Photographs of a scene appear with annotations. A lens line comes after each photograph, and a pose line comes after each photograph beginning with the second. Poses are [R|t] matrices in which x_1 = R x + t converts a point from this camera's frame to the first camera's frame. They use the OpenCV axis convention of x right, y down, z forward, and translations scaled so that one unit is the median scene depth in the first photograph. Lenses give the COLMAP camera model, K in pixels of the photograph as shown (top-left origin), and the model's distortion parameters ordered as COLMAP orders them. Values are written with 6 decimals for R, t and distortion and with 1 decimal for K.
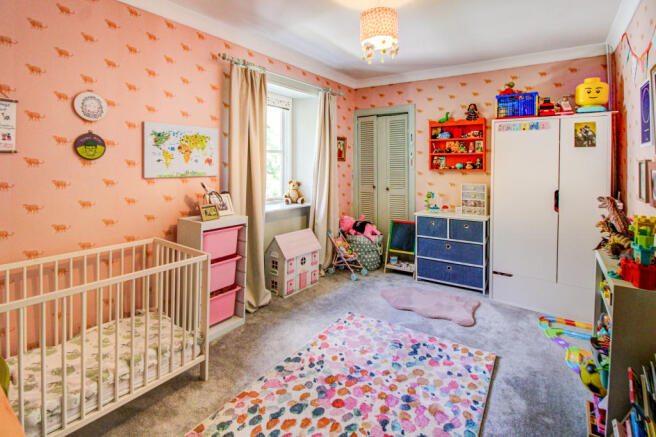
lens RADIAL K [[296.7, 0, 328.9], [0, 296.7, 204.5], [0, 0, 1]] dist [0.000902, -0.000160]
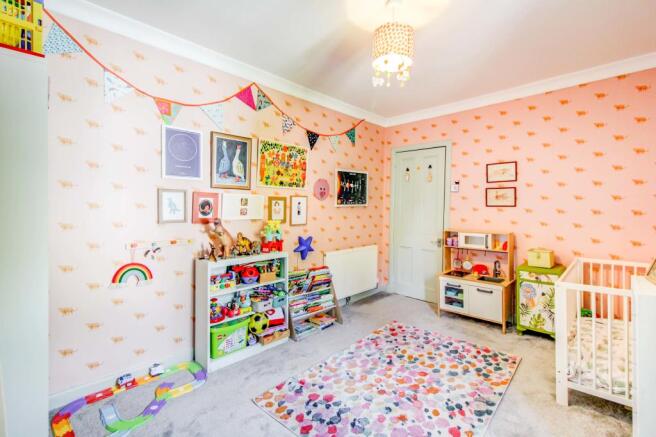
lens RADIAL K [[296.7, 0, 328.9], [0, 296.7, 204.5], [0, 0, 1]] dist [0.000902, -0.000160]
pose [[-0.989374, -0.008436, 0.145150, 0.241062], [0.010280, 0.991759, 0.127705, -0.243830], [-0.145031, 0.127841, -0.981133, 2.089426]]
